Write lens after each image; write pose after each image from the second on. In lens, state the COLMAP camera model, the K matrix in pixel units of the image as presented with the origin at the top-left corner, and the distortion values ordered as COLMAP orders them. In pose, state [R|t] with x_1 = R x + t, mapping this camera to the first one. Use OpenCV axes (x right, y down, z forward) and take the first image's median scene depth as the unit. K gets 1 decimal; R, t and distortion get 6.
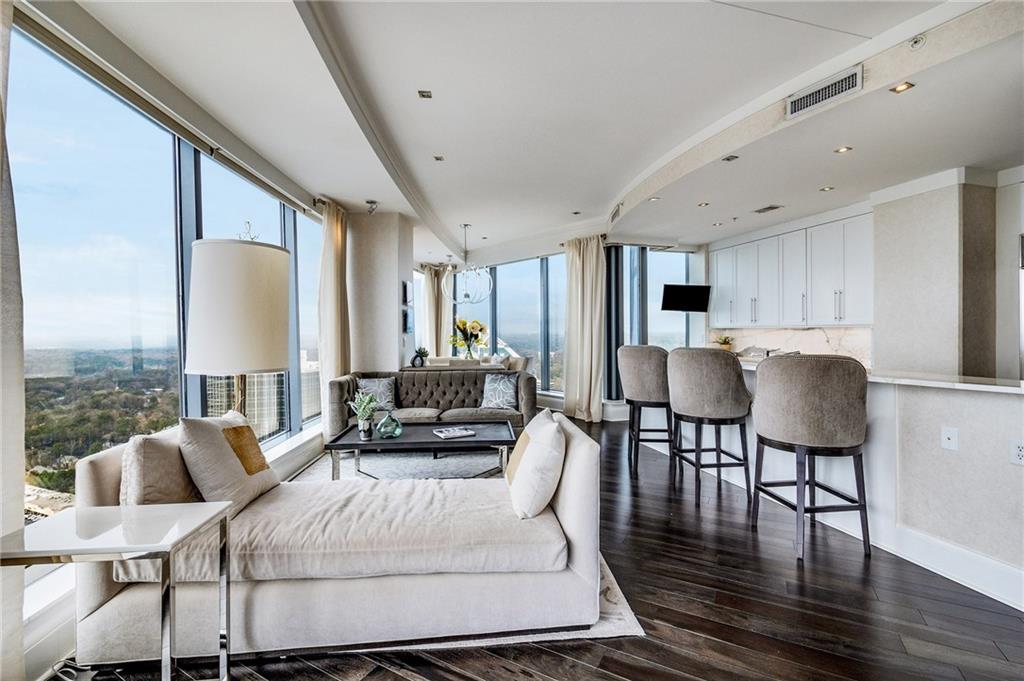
lens RADIAL K [[441.3, 0, 519.1], [0, 441.3, 332.5], [0, 0, 1]] dist [-0.008050, 0.000867]
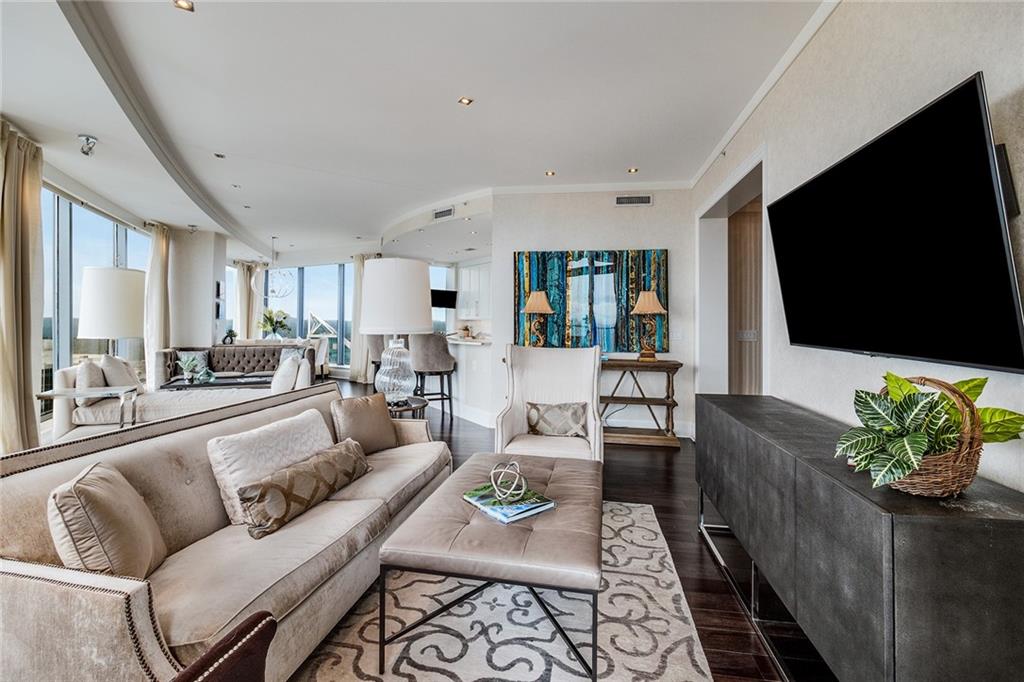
lens RADIAL K [[446.8, 0, 524.2], [0, 446.8, 319.0], [0, 0, 1]] dist [-0.011479, 0.002156]
pose [[0.937126, 0.017970, 0.348530, 0.159821], [-0.014991, 0.999824, -0.011243, 0.001836], [-0.348670, 0.005311, 0.937230, -0.655220]]
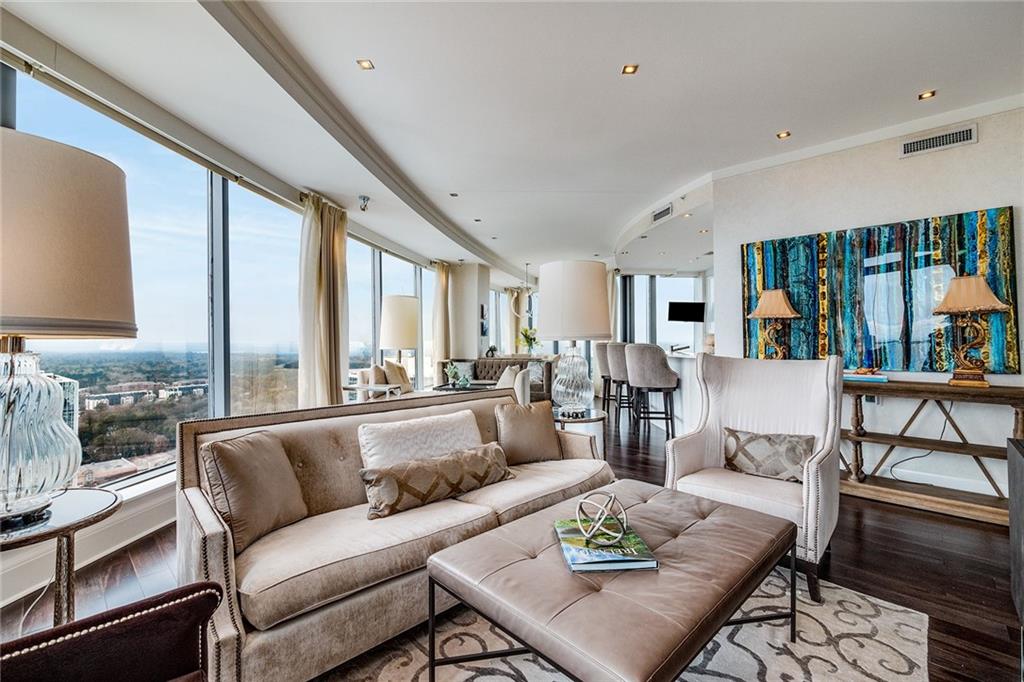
lens RADIAL K [[446.8, 0, 516.4], [0, 446.8, 334.5], [0, 0, 1]] dist [-0.011479, 0.002156]
pose [[0.966047, 0.002345, -0.258354, 0.305451], [-0.006649, 0.999853, -0.015787, 0.021115], [0.258279, 0.016969, 0.965921, -0.591653]]
